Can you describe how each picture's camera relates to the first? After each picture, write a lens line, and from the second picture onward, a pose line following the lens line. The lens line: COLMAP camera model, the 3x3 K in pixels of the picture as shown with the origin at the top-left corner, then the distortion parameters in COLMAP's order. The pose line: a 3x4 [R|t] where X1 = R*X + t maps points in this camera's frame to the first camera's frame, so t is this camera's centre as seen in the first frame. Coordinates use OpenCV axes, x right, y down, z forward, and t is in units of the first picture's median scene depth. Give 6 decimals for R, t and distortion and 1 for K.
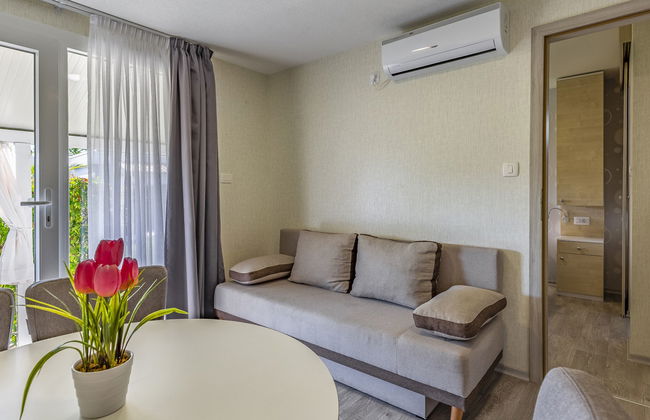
lens RADIAL K [[353.6, 0, 315.5], [0, 353.6, 188.2], [0, 0, 1]] dist [0.006848, -0.001916]
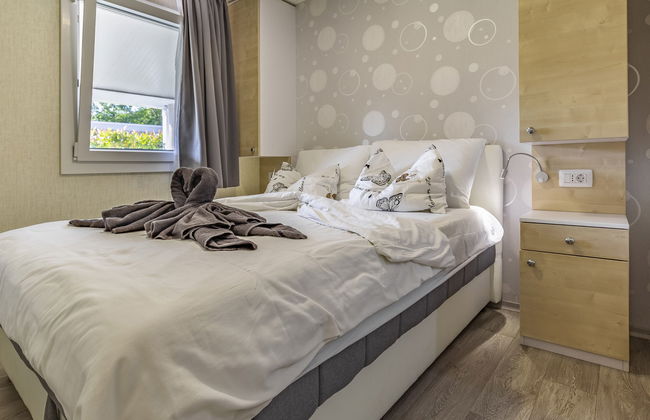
lens RADIAL K [[353.6, 0, 316.4], [0, 353.6, 163.2], [0, 0, 1]] dist [0.006848, -0.001916]
pose [[0.999933, -0.003304, 0.011091, 0.419549], [0.003335, 0.999990, -0.002818, 0.074350], [-0.011082, 0.002854, 0.999935, 0.557145]]
